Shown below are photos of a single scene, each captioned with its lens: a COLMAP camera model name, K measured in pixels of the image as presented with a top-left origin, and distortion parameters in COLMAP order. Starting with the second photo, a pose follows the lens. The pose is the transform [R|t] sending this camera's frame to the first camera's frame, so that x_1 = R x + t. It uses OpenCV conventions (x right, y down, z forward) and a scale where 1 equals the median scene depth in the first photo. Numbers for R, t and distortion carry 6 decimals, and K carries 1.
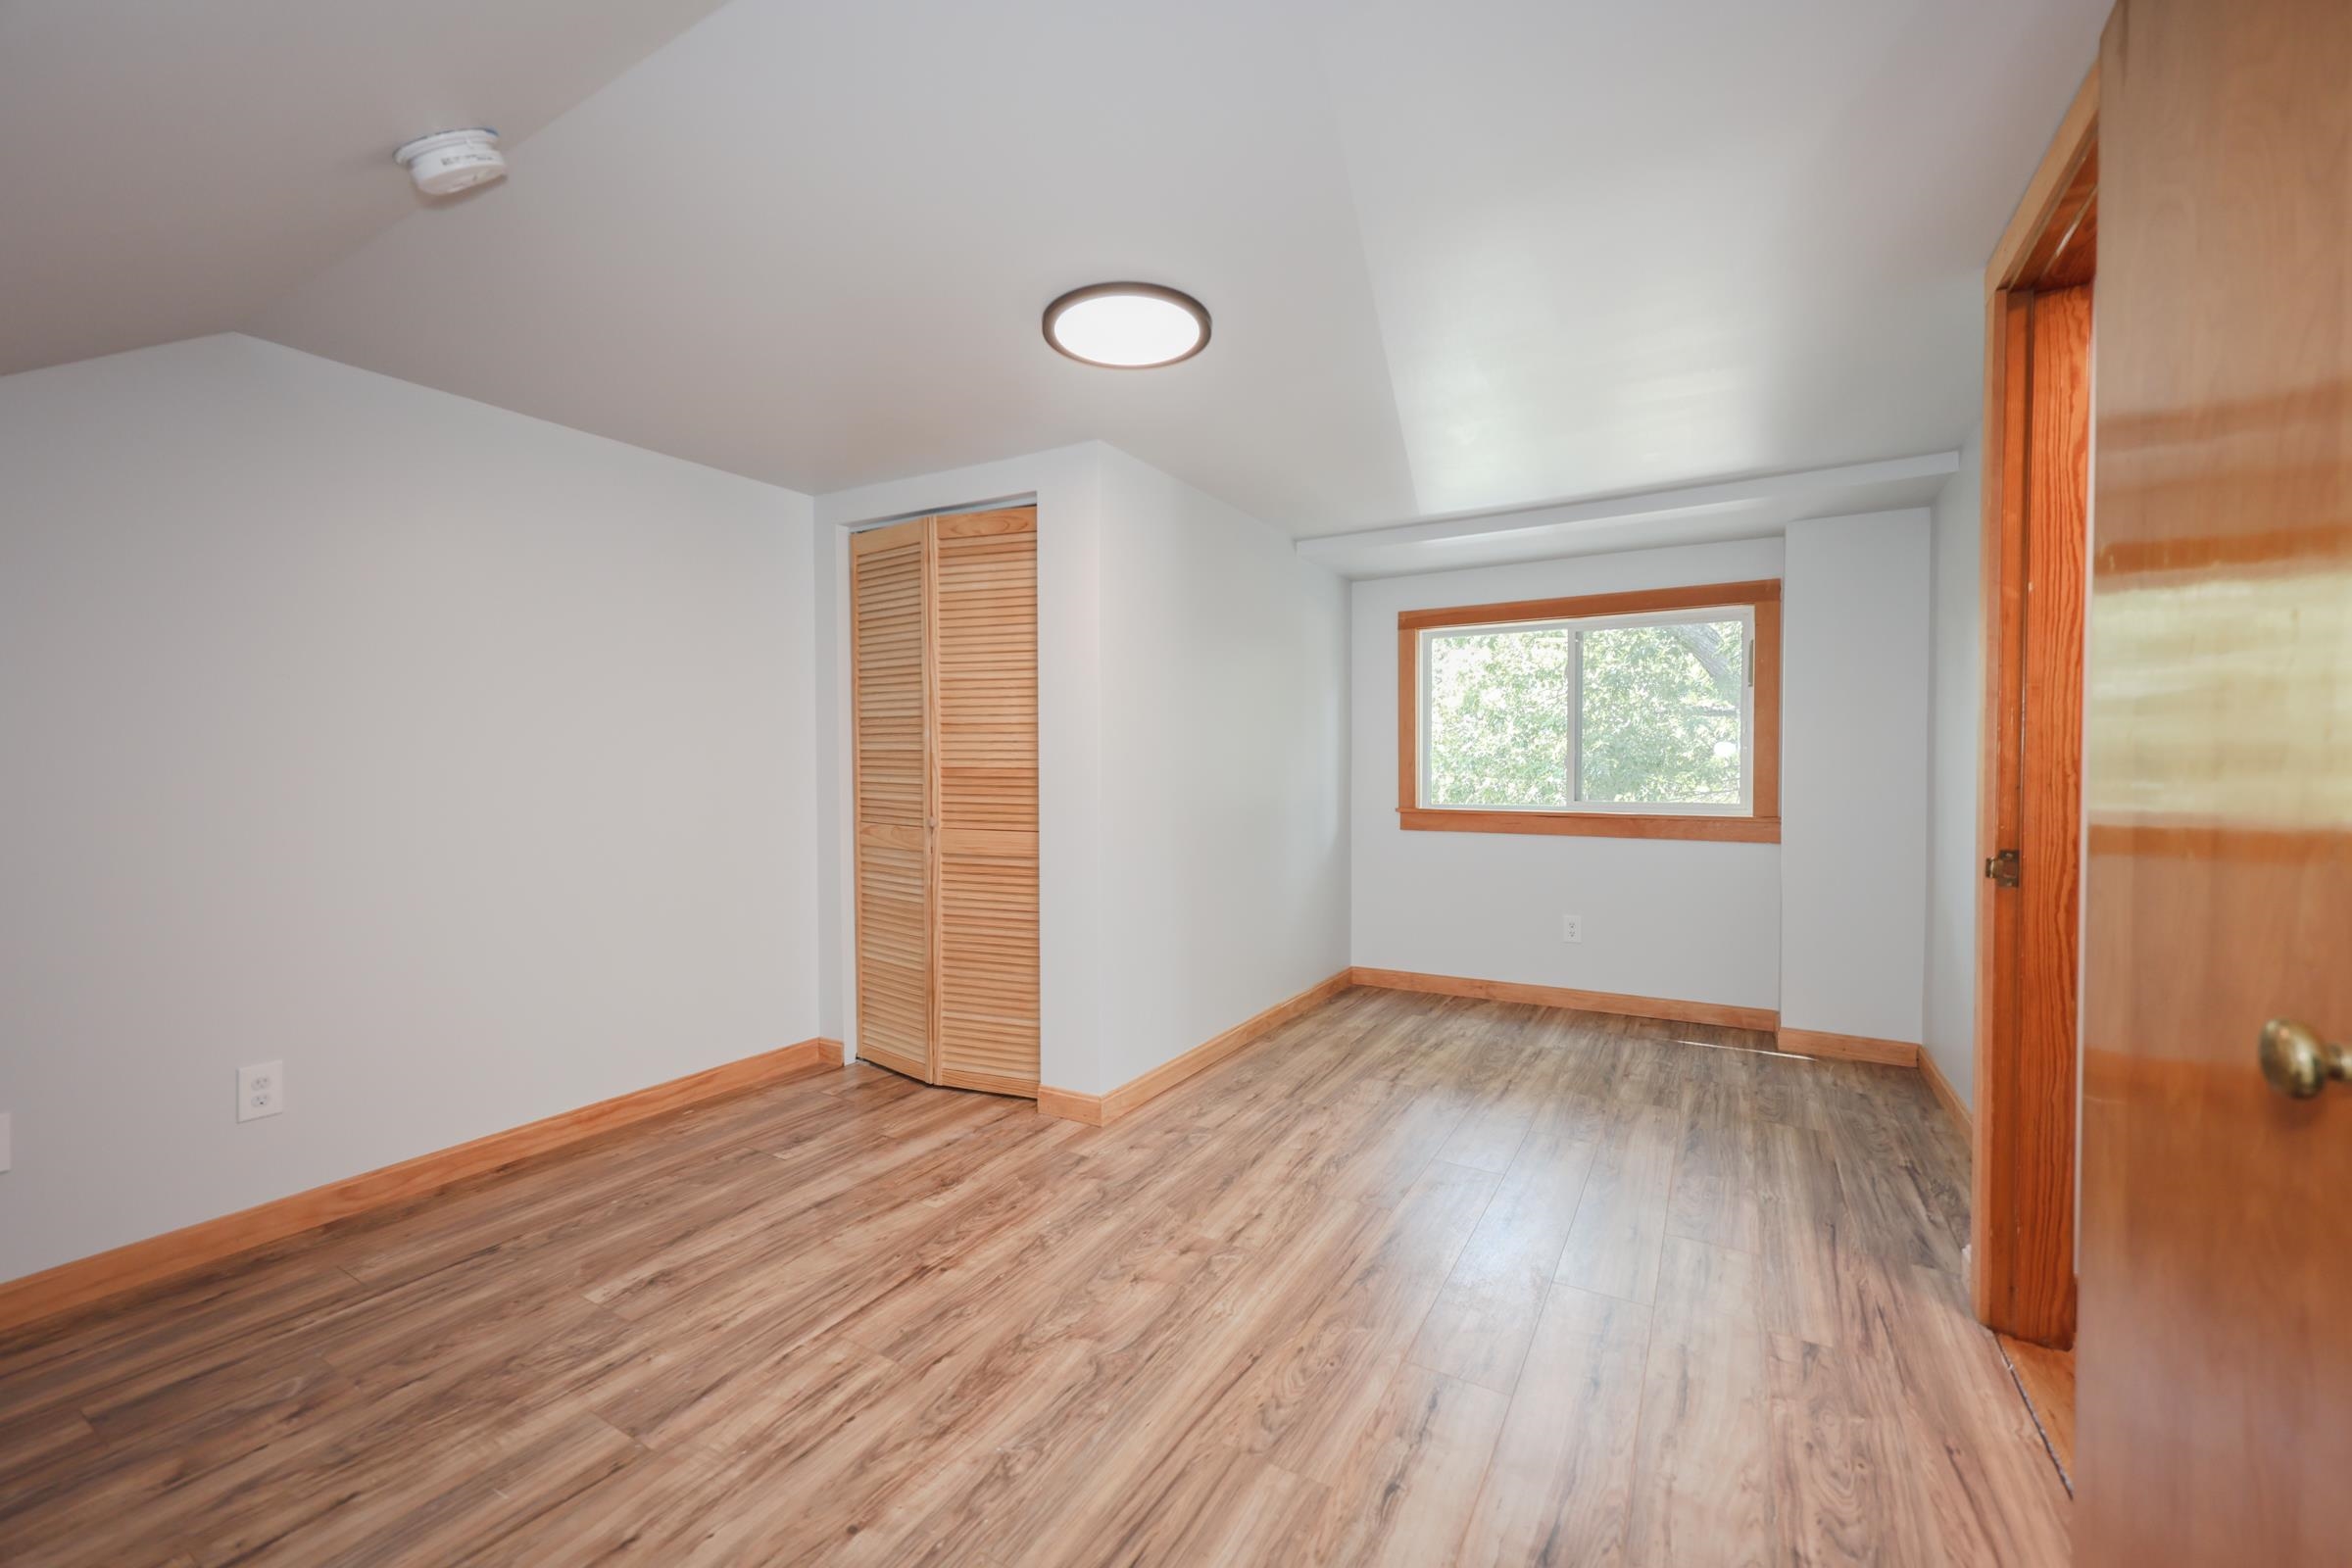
lens RADIAL K [[962.9, 0, 1177.7], [0, 962.9, 787.0], [0, 0, 1]] dist [-0.002585, -0.000169]
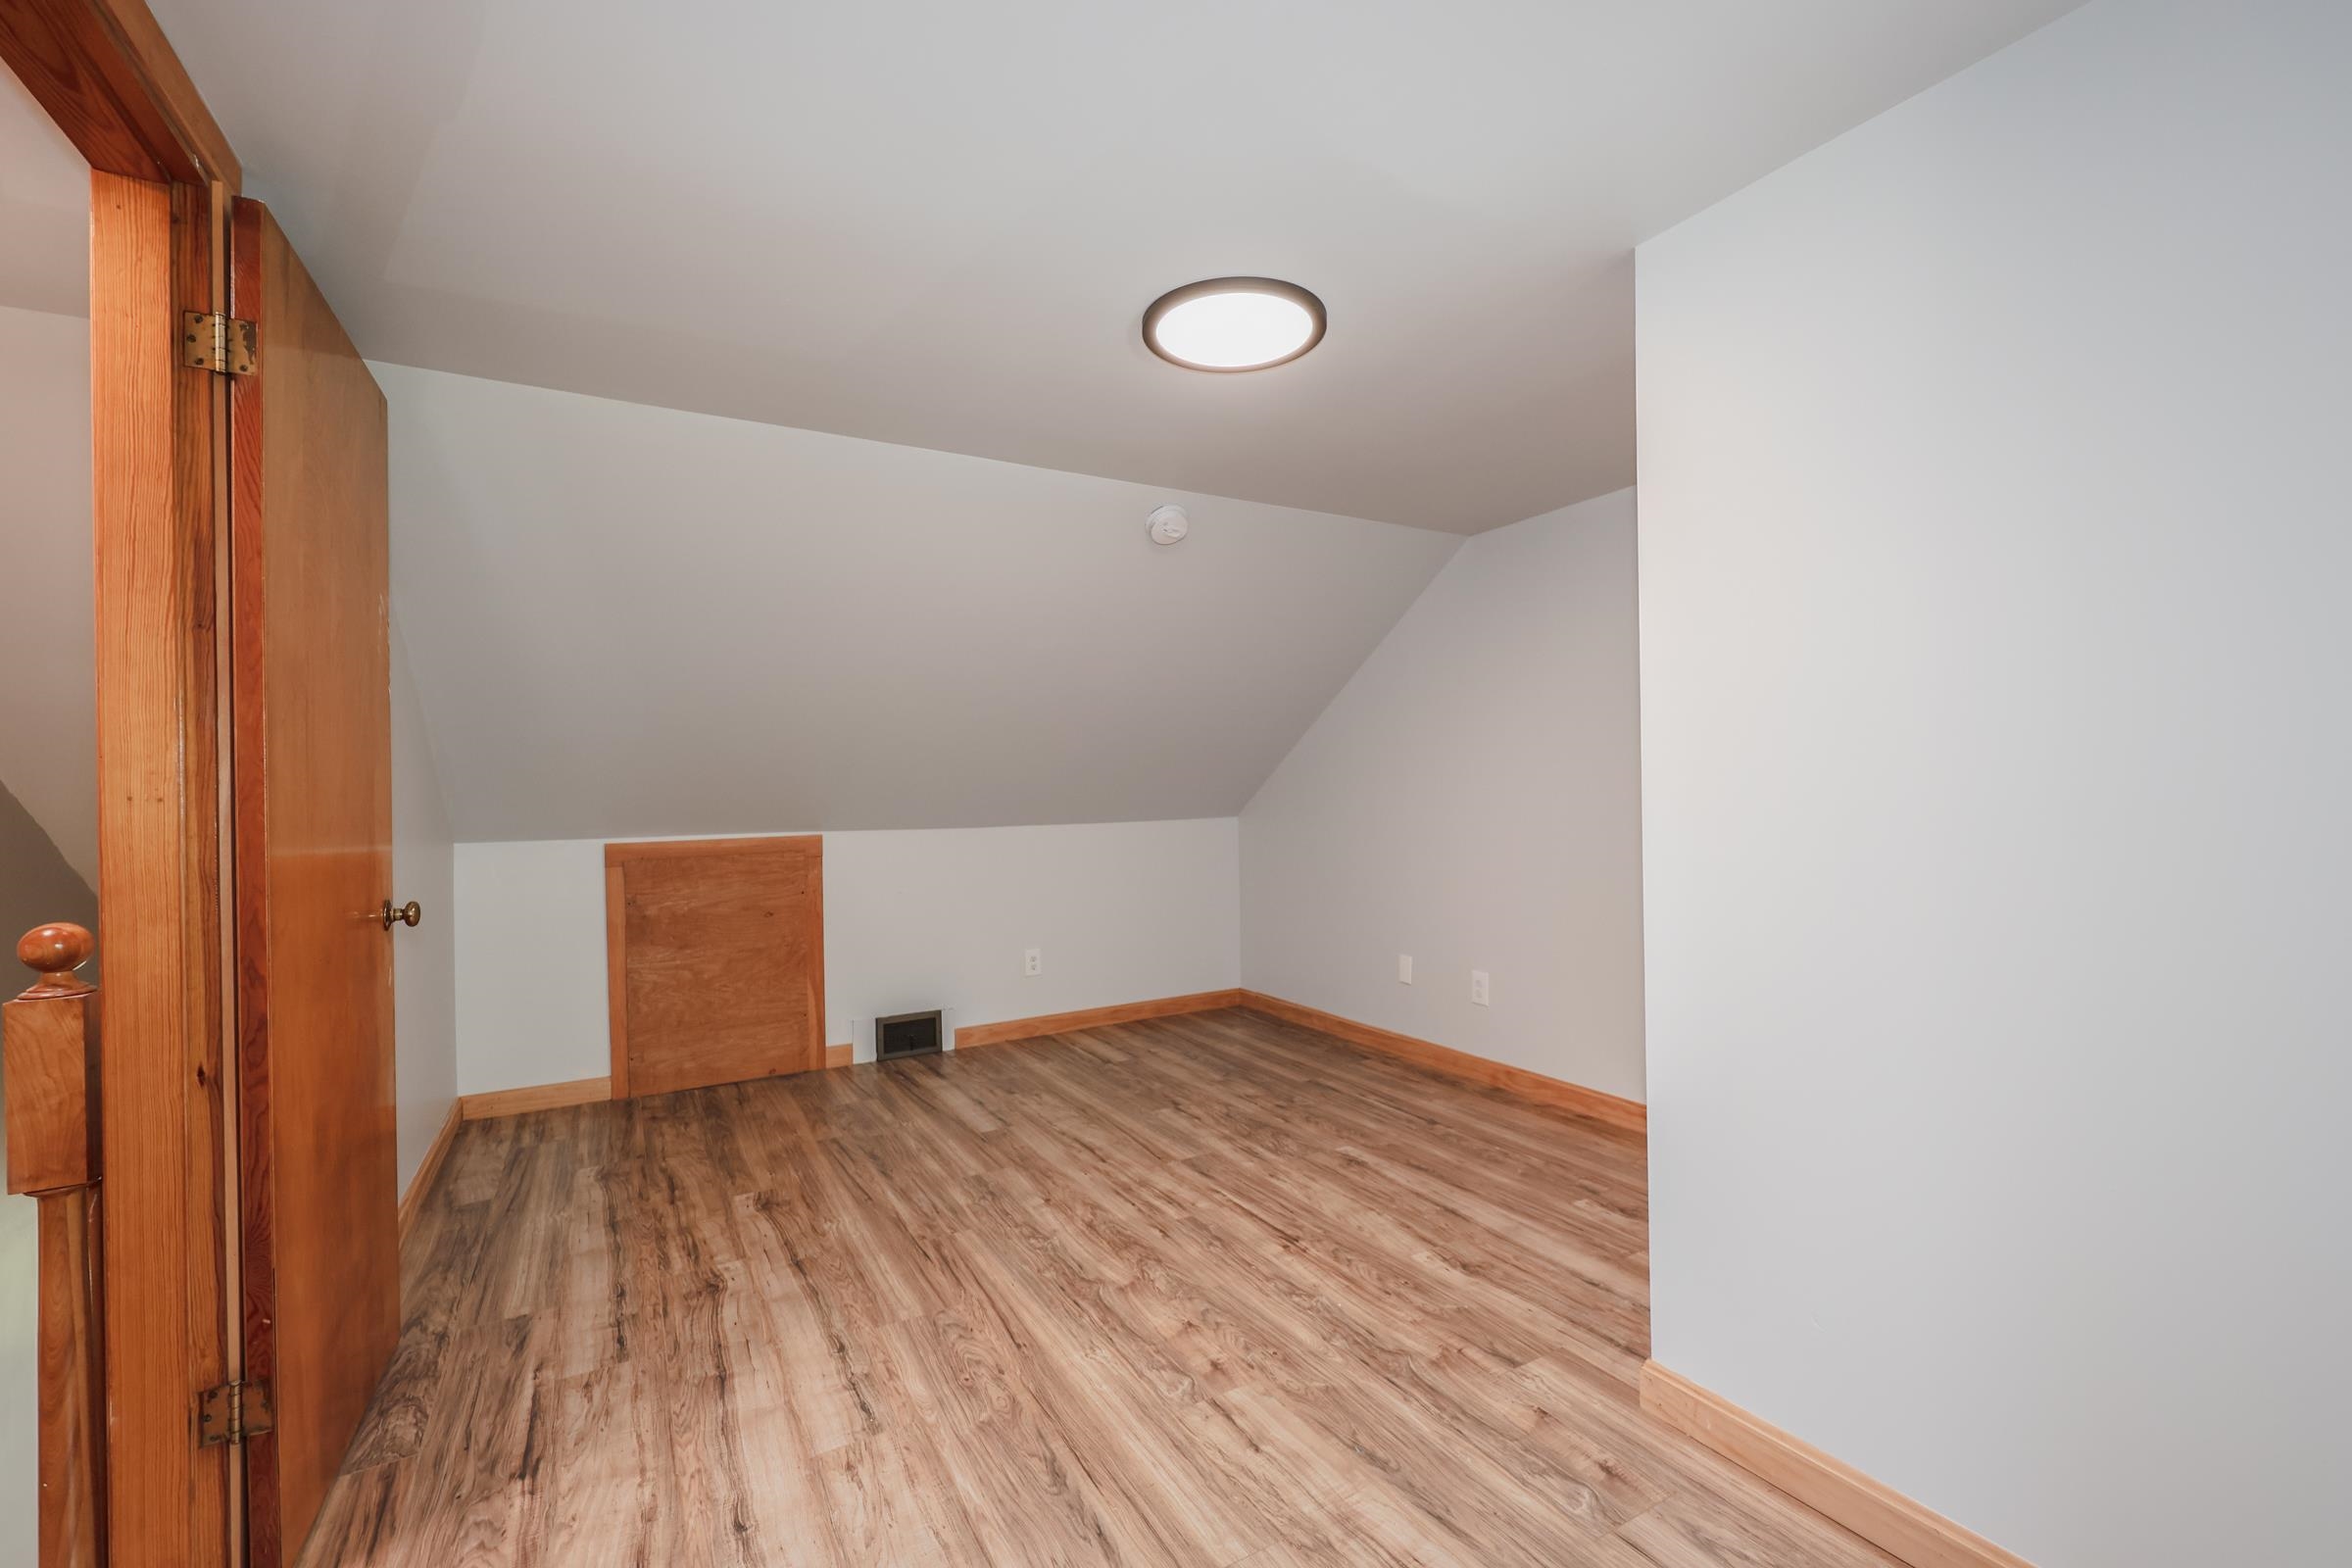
lens RADIAL K [[962.9, 0, 1177.7], [0, 962.9, 787.0], [0, 0, 1]] dist [-0.002585, -0.000169]
pose [[-0.492743, 0.008083, -0.870137, 0.847121], [0.000257, 0.999958, 0.009144, -0.058960], [0.870175, 0.004282, -0.492724, 1.510257]]
